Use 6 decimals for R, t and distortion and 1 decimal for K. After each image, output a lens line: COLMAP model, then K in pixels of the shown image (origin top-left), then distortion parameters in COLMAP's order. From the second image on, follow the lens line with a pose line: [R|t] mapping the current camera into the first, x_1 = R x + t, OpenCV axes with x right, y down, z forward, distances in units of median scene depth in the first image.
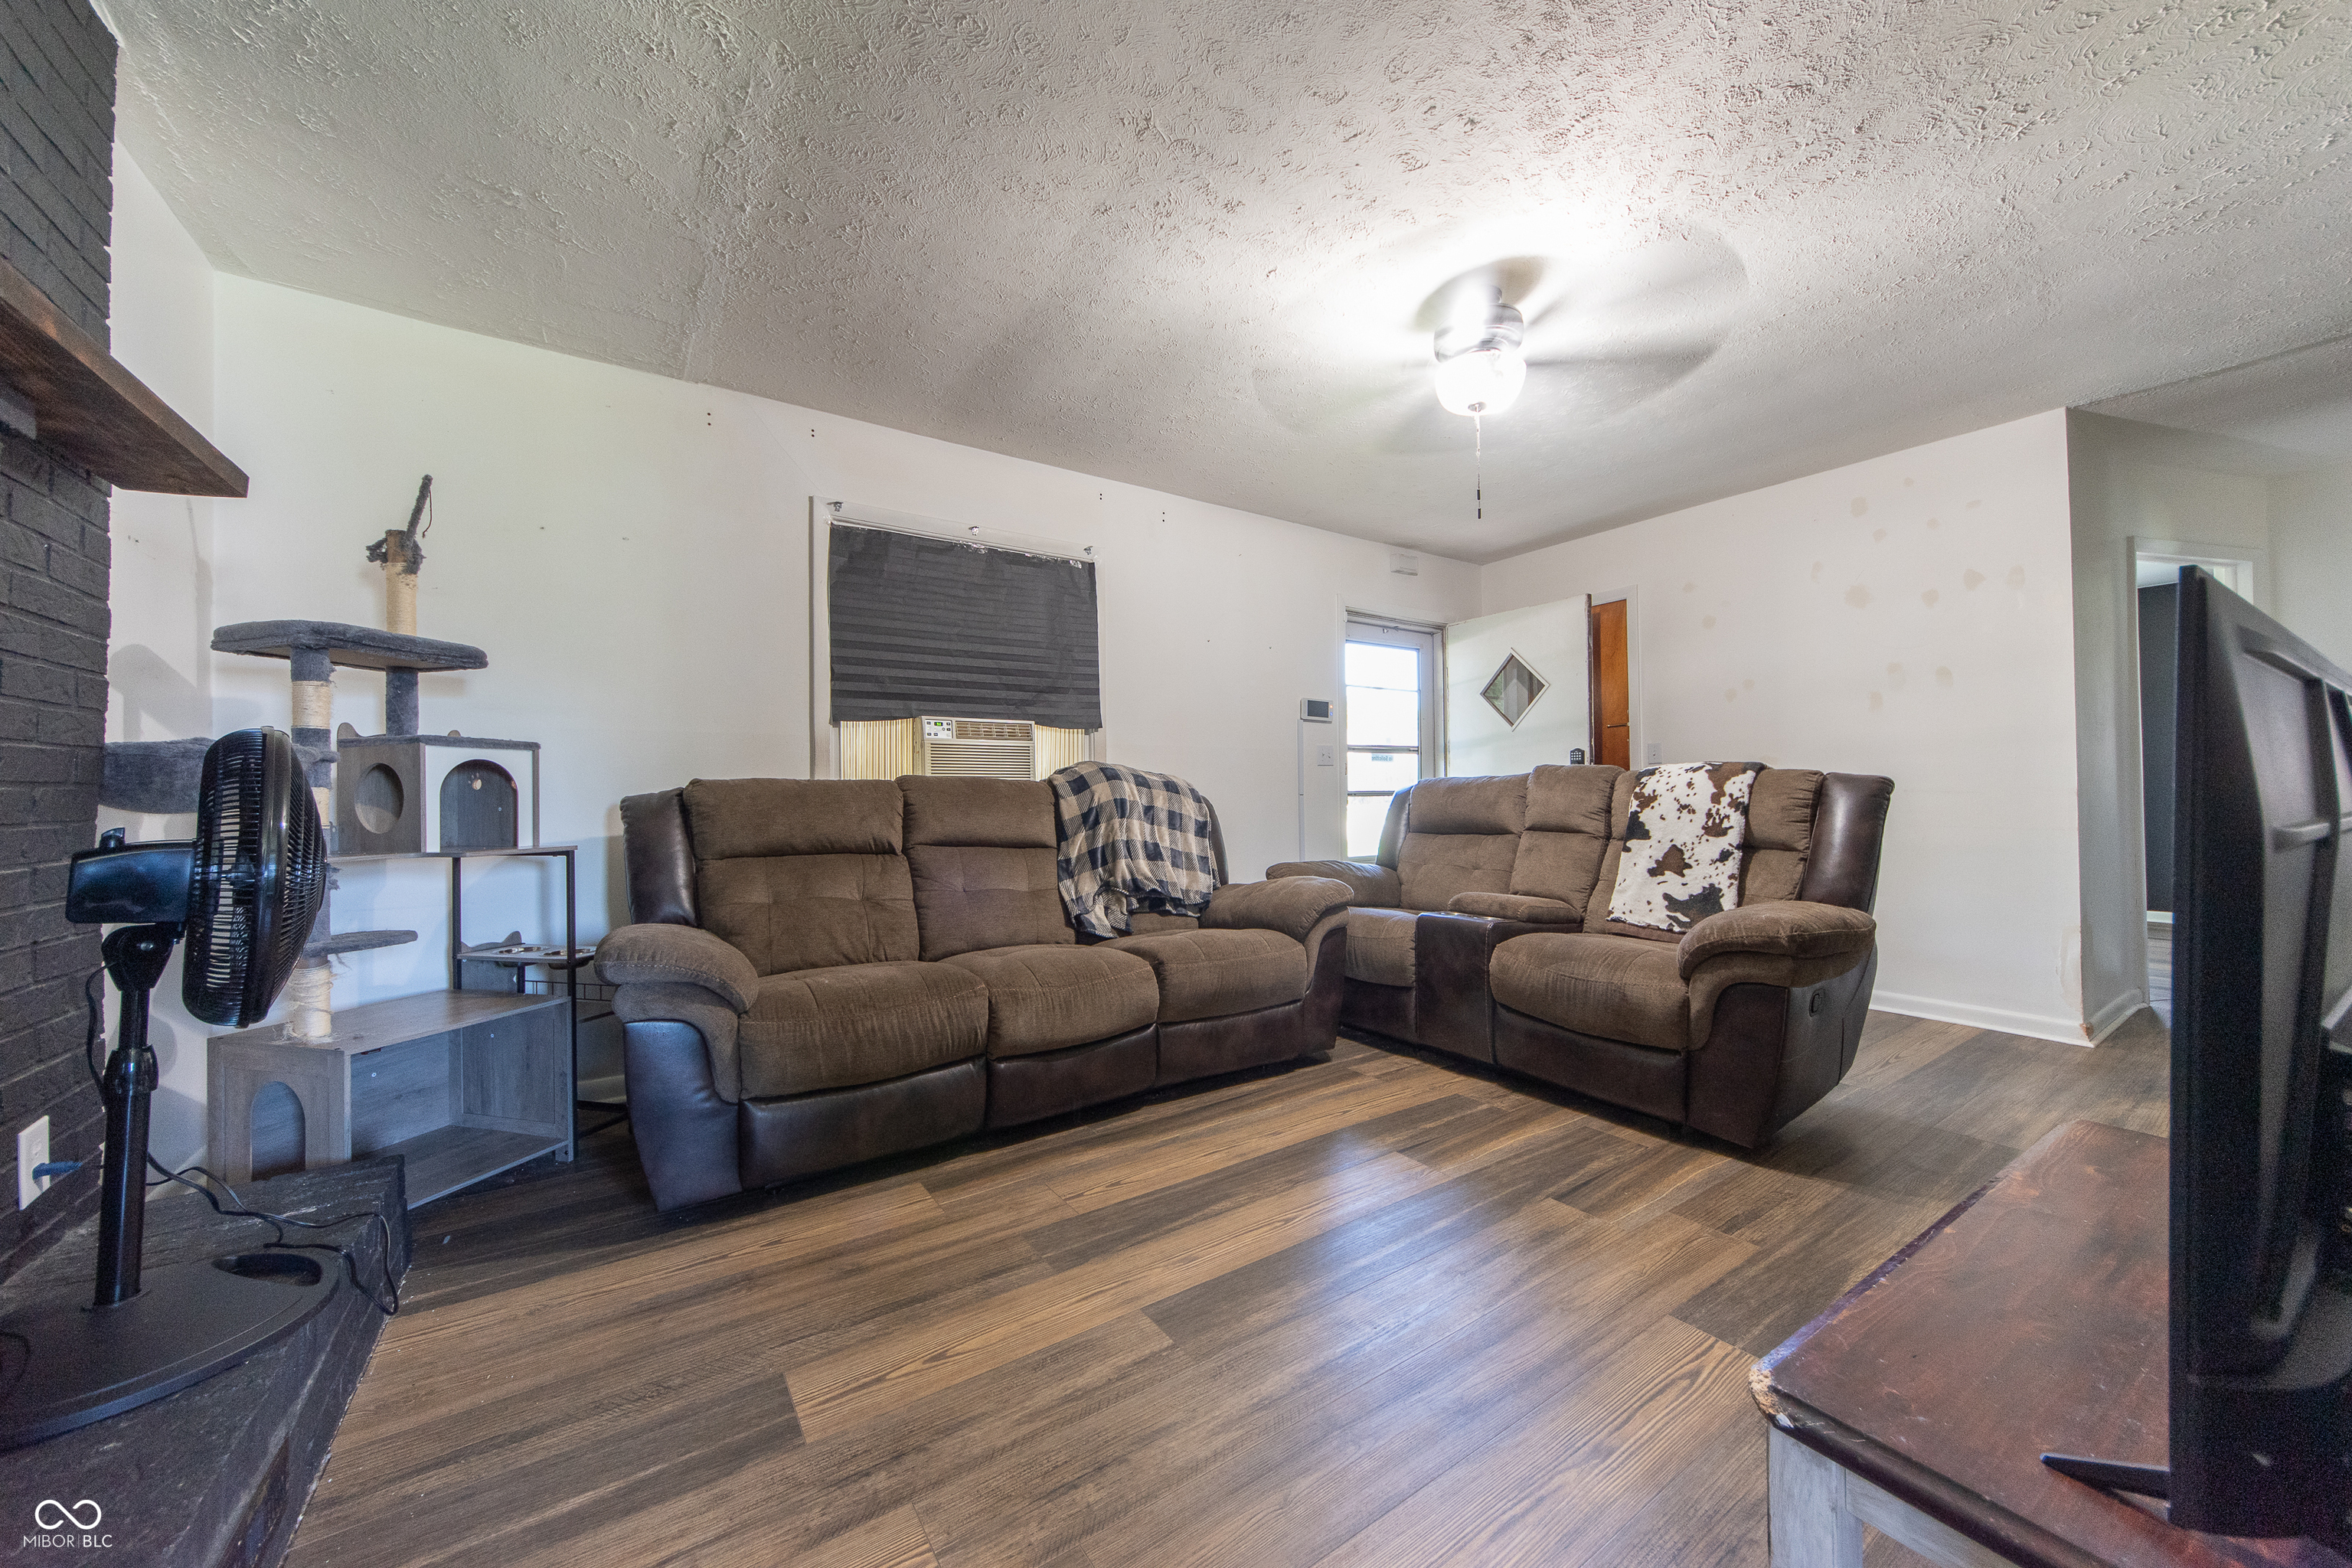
lens RADIAL K [[846.4, 0, 1180.2], [0, 846.4, 790.5], [0, 0, 1]] dist [0.000308, 0.000048]
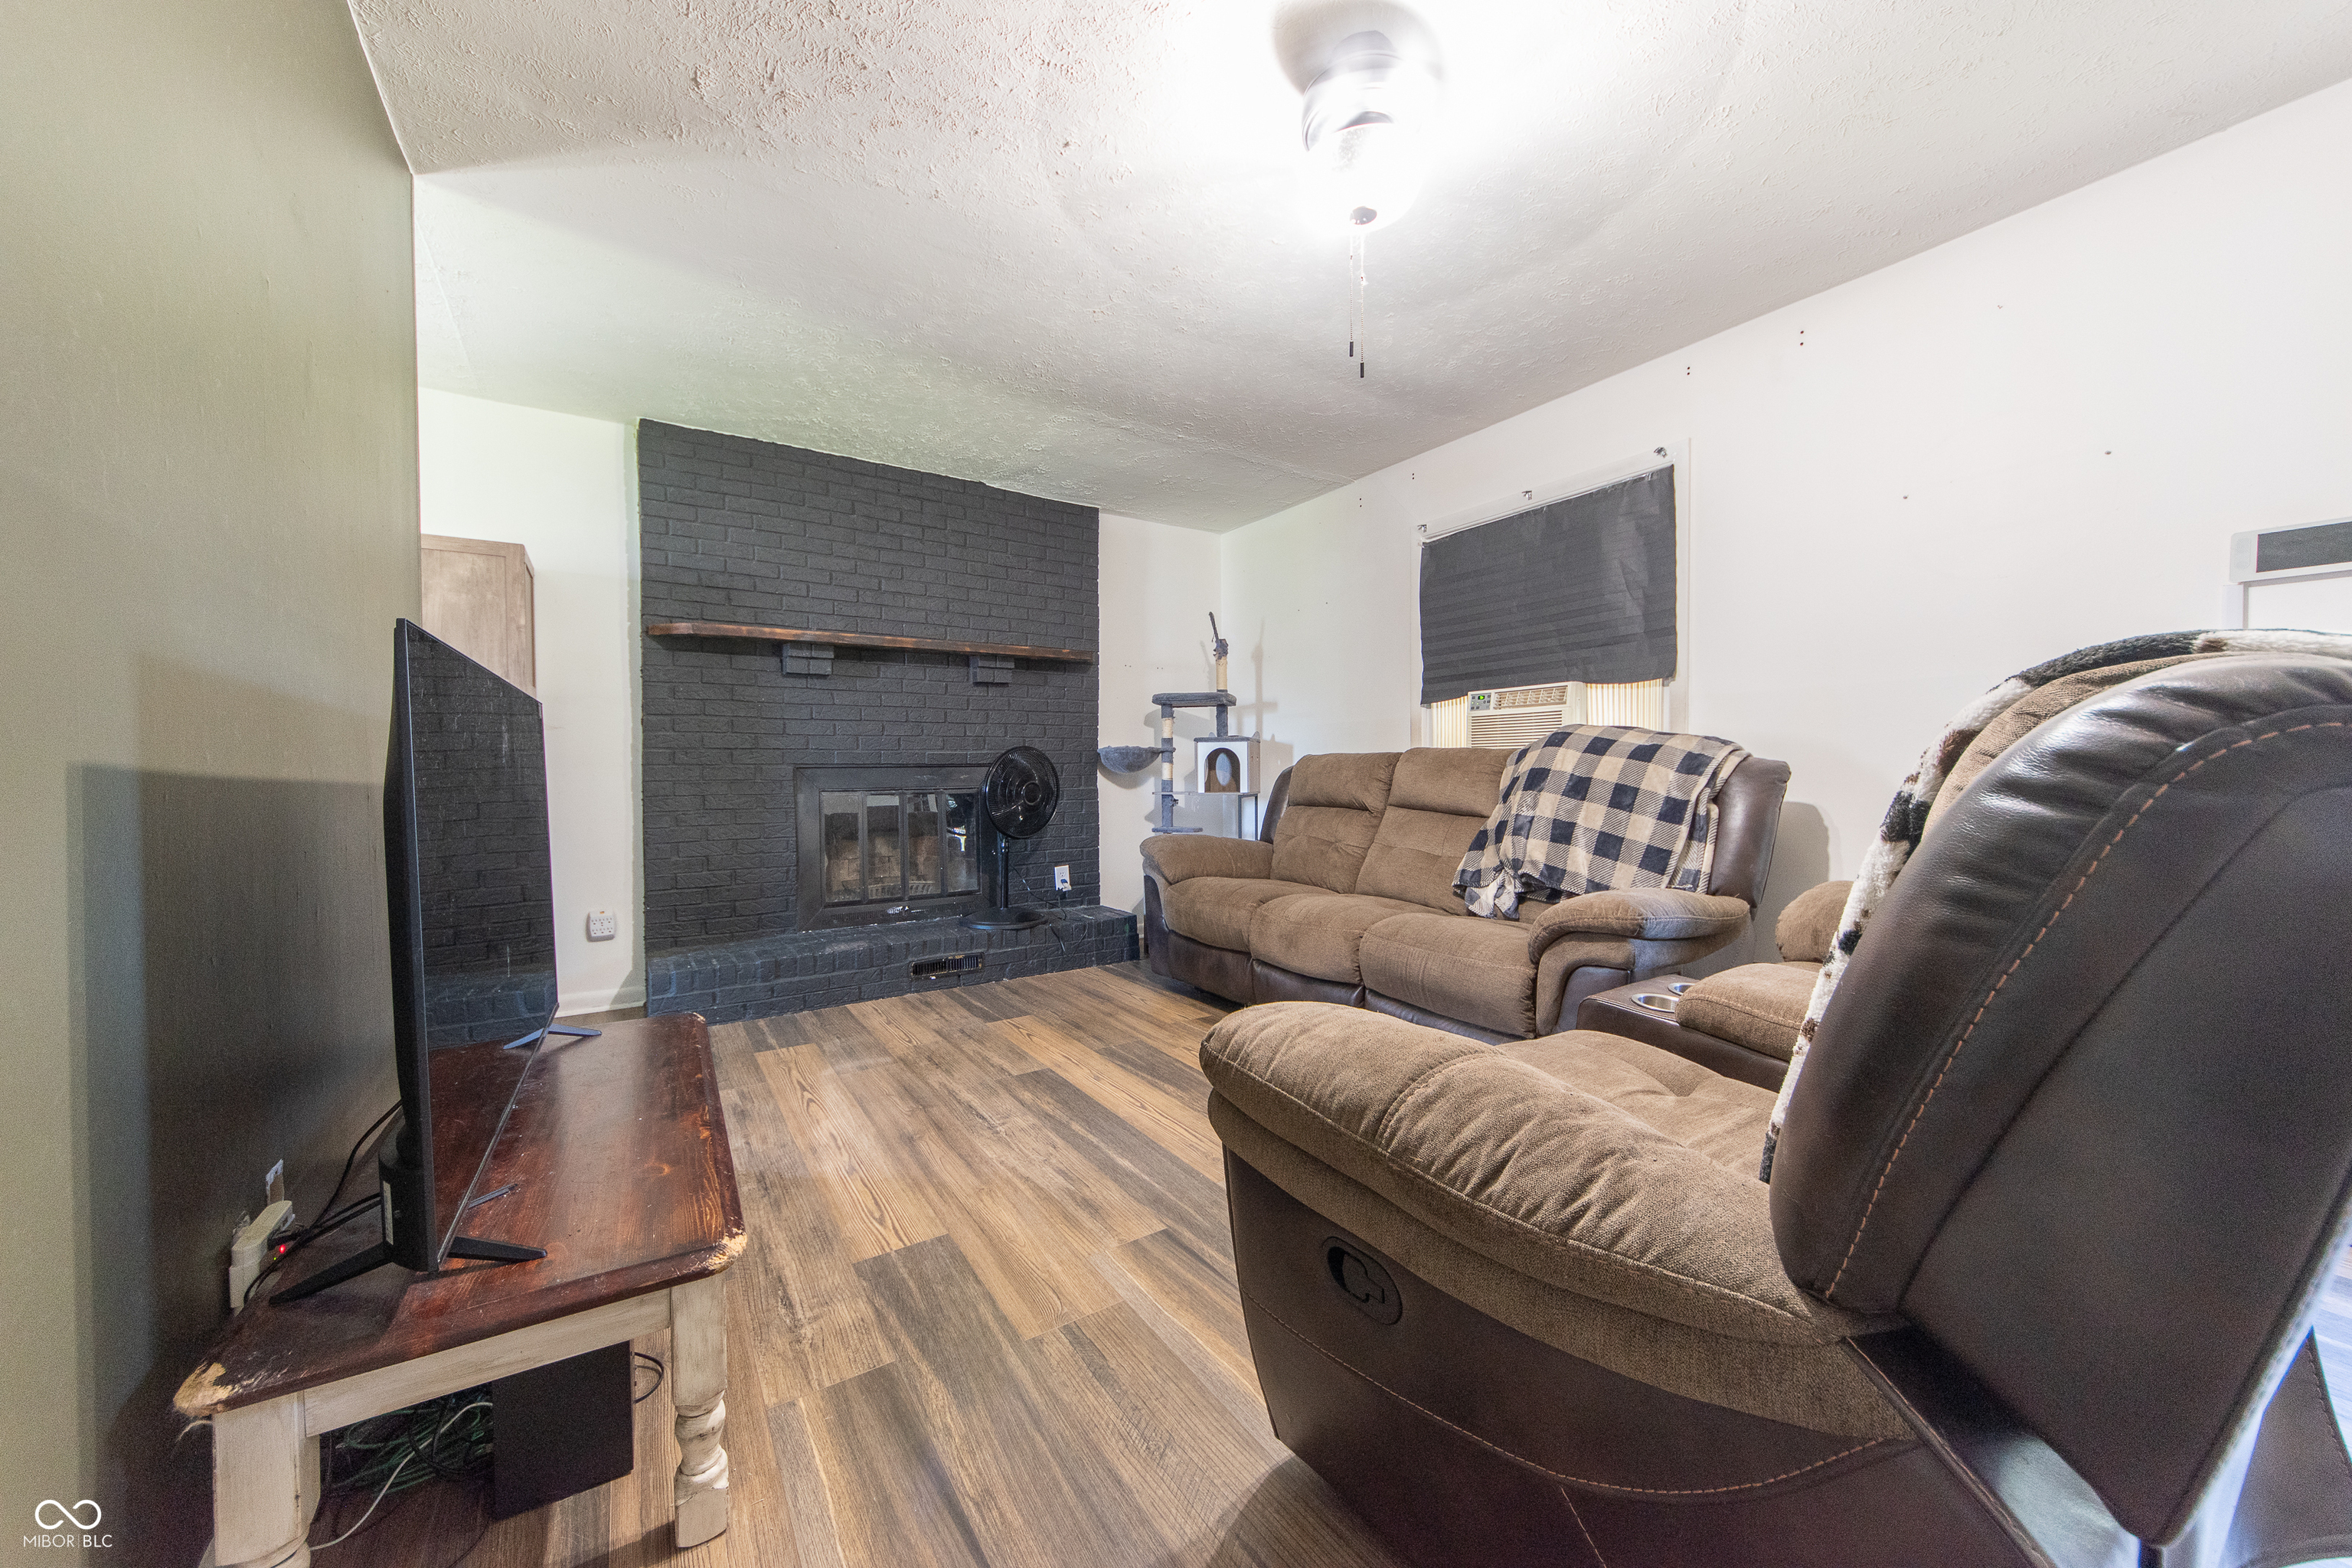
lens RADIAL K [[846.4, 0, 1180.2], [0, 846.4, 790.5], [0, 0, 1]] dist [0.000308, 0.000048]
pose [[-0.023176, 0.027945, -0.999341, 1.399324], [0.010367, 0.999562, 0.027711, 0.009924], [0.999678, -0.009718, -0.023456, 1.124468]]
